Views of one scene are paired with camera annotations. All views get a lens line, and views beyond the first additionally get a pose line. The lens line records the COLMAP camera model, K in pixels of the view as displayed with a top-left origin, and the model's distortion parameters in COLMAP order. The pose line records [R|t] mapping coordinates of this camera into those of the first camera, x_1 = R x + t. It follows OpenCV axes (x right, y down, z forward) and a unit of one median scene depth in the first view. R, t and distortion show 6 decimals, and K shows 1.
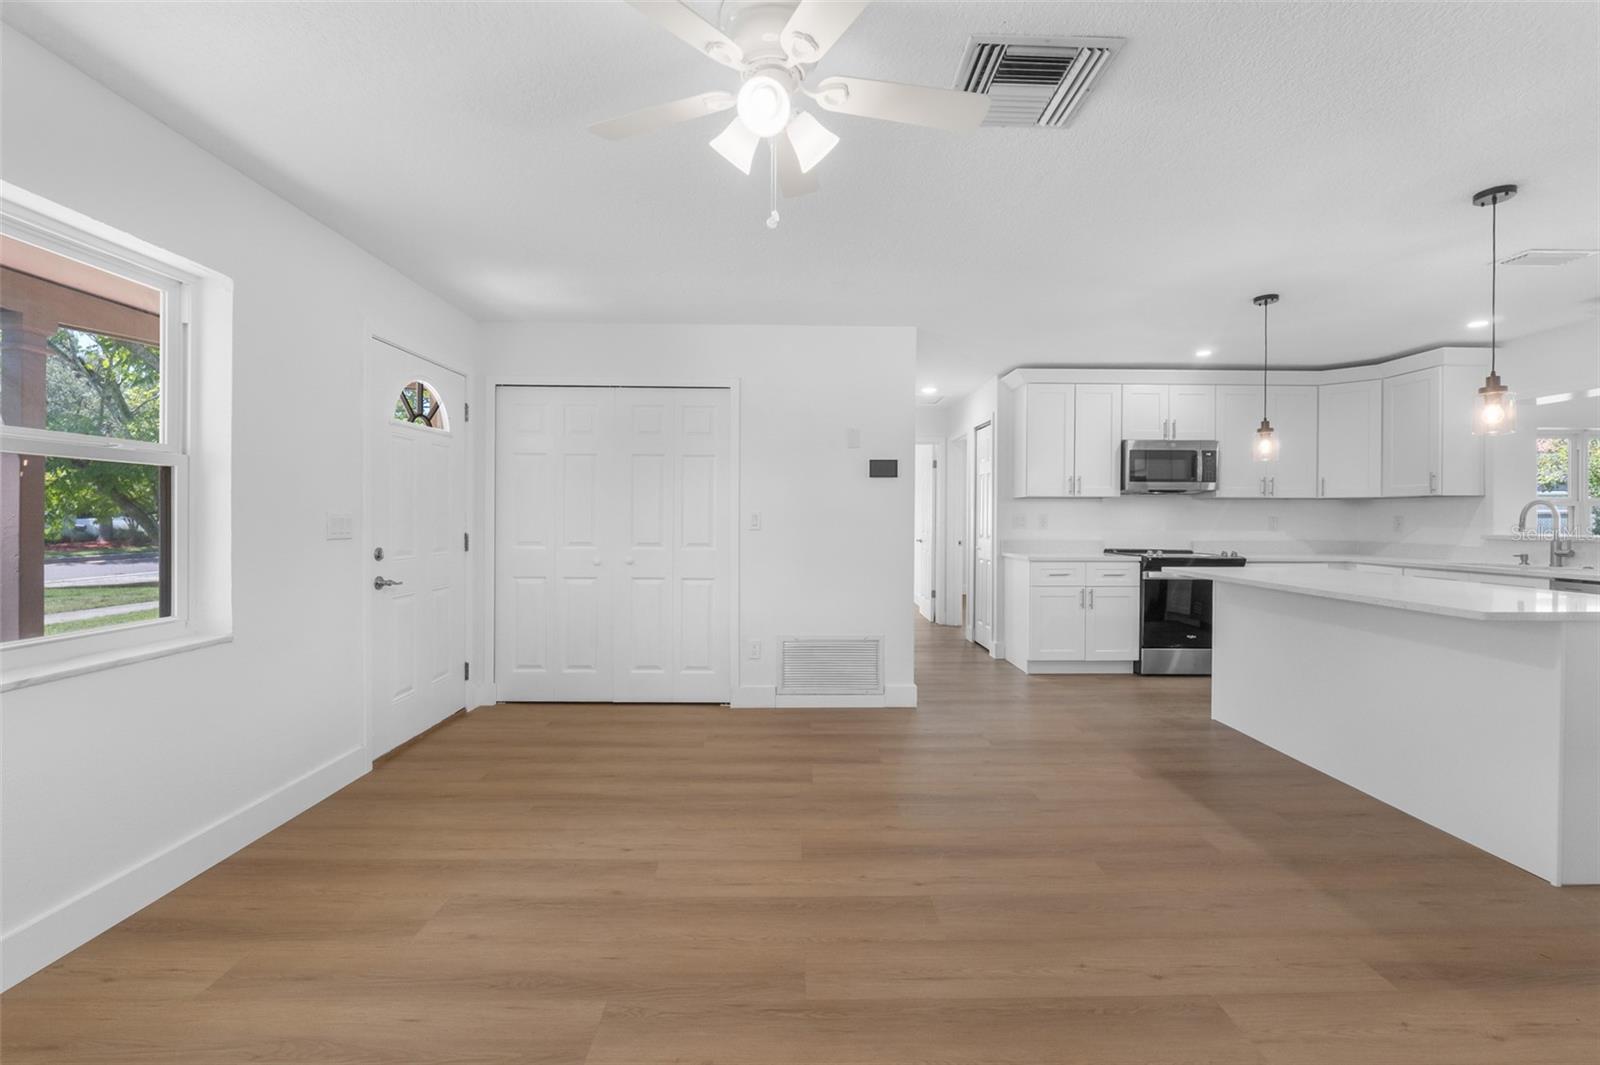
lens RADIAL K [[665.9, 0, 816.0], [0, 665.9, 524.9], [0, 0, 1]] dist [-0.002809, -0.000614]
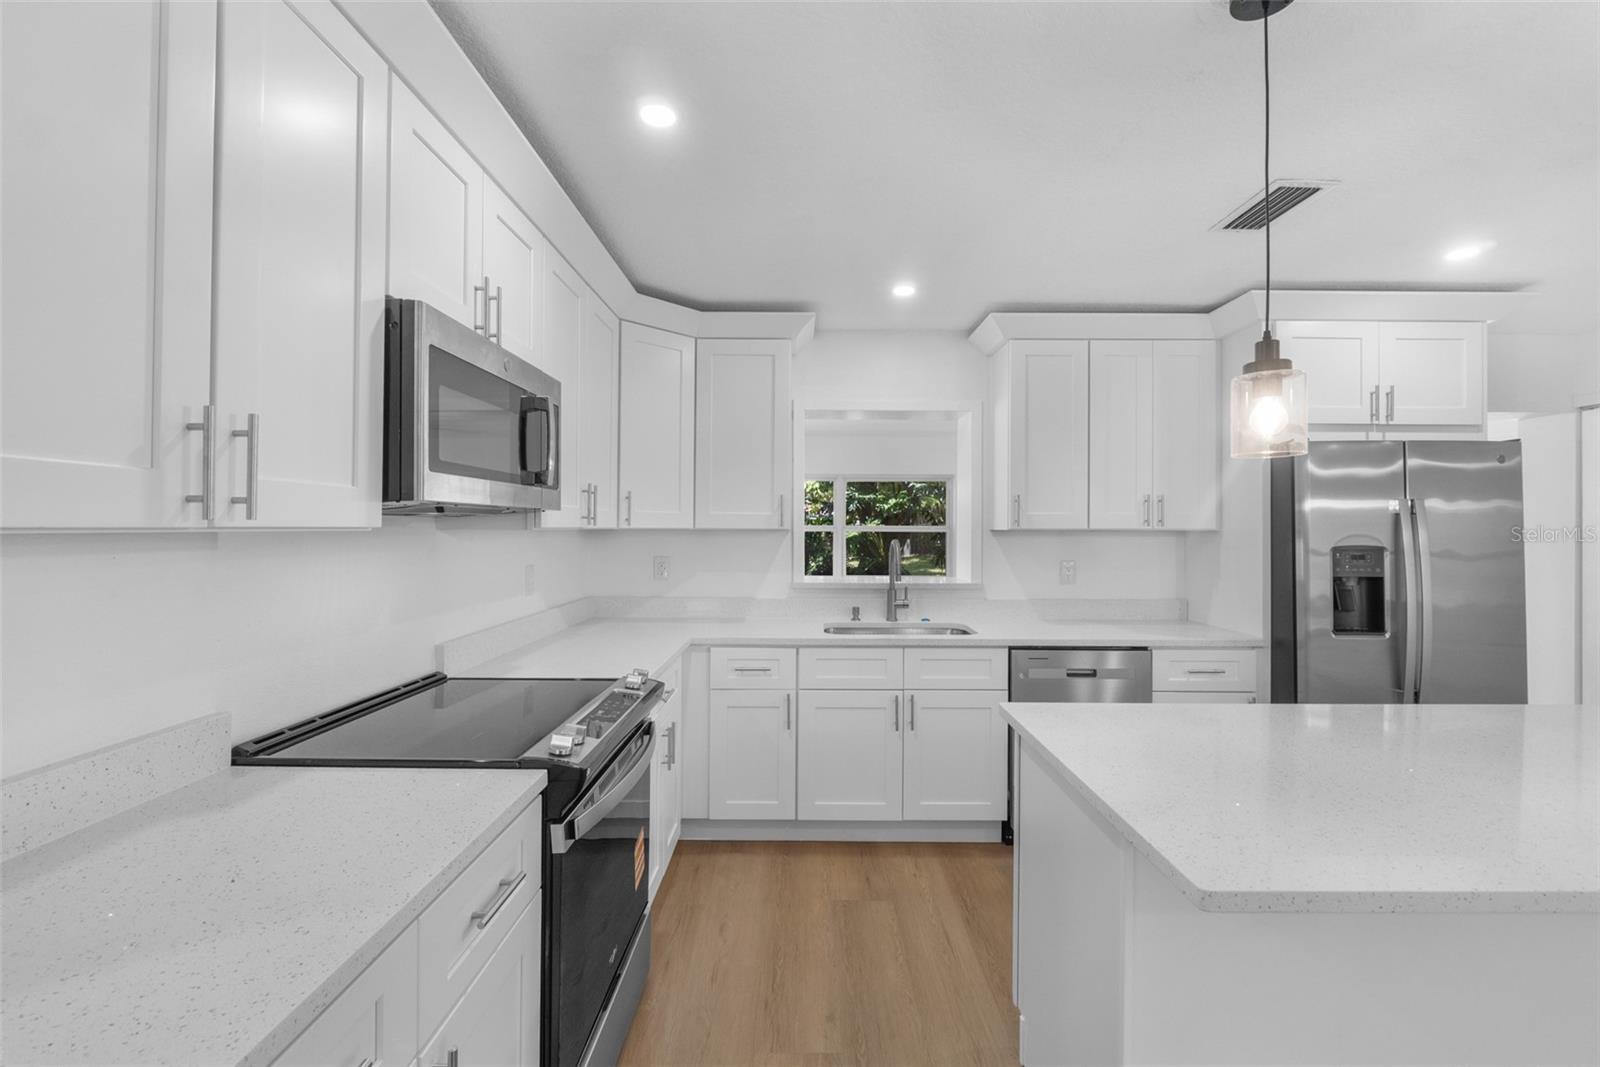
lens RADIAL K [[677.2, 0, 803.1], [0, 677.2, 524.0], [0, 0, 1]] dist [-0.001929, 0.000162]
pose [[0.028745, 0.003230, 0.999582, 0.227950], [0.004305, 0.999985, -0.003355, -0.043324], [-0.999578, 0.004400, 0.028730, 0.879300]]
